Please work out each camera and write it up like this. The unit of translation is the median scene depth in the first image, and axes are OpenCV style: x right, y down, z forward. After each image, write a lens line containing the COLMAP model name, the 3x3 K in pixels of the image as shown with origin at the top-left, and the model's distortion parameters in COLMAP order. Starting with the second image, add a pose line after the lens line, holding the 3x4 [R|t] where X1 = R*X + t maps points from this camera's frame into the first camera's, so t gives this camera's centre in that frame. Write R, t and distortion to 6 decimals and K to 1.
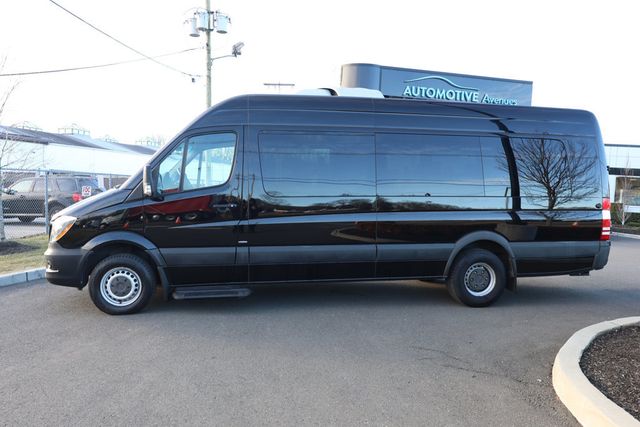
lens RADIAL K [[435.4, 0, 320.0], [0, 435.4, 213.5], [0, 0, 1]] dist [-0.029381, 0.001208]
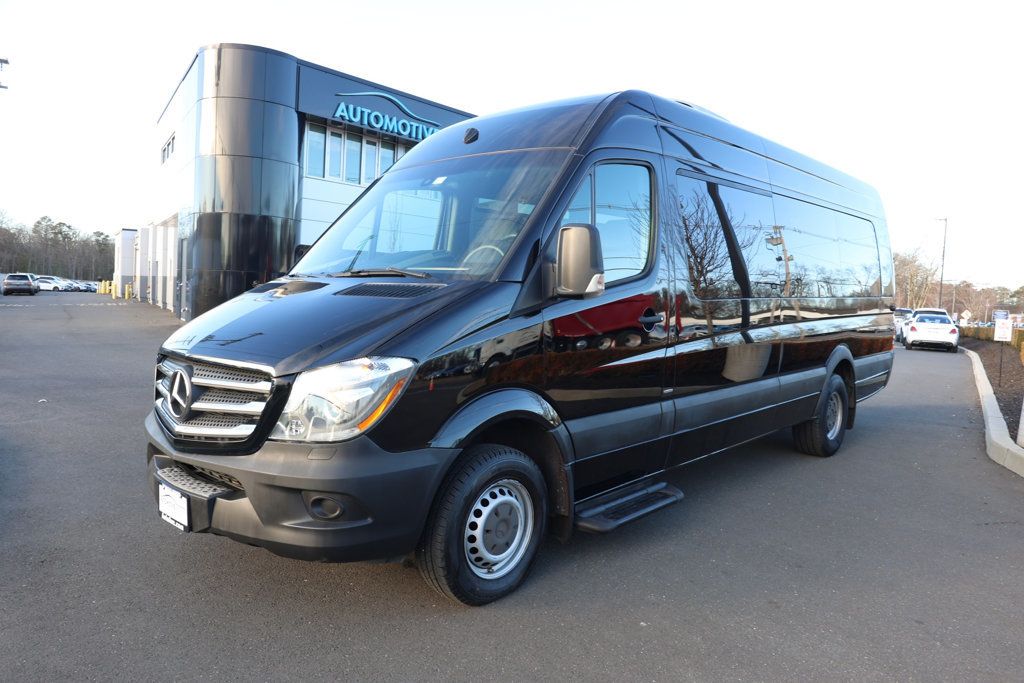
lens RADIAL K [[696.6, 0, 512.0], [0, 696.6, 341.5], [0, 0, 1]] dist [-0.029381, 0.001208]
pose [[0.803900, -0.042610, 0.593236, -0.793726], [0.022598, 0.998898, 0.041125, -0.026680], [-0.594334, -0.019654, 0.803978, 0.472718]]
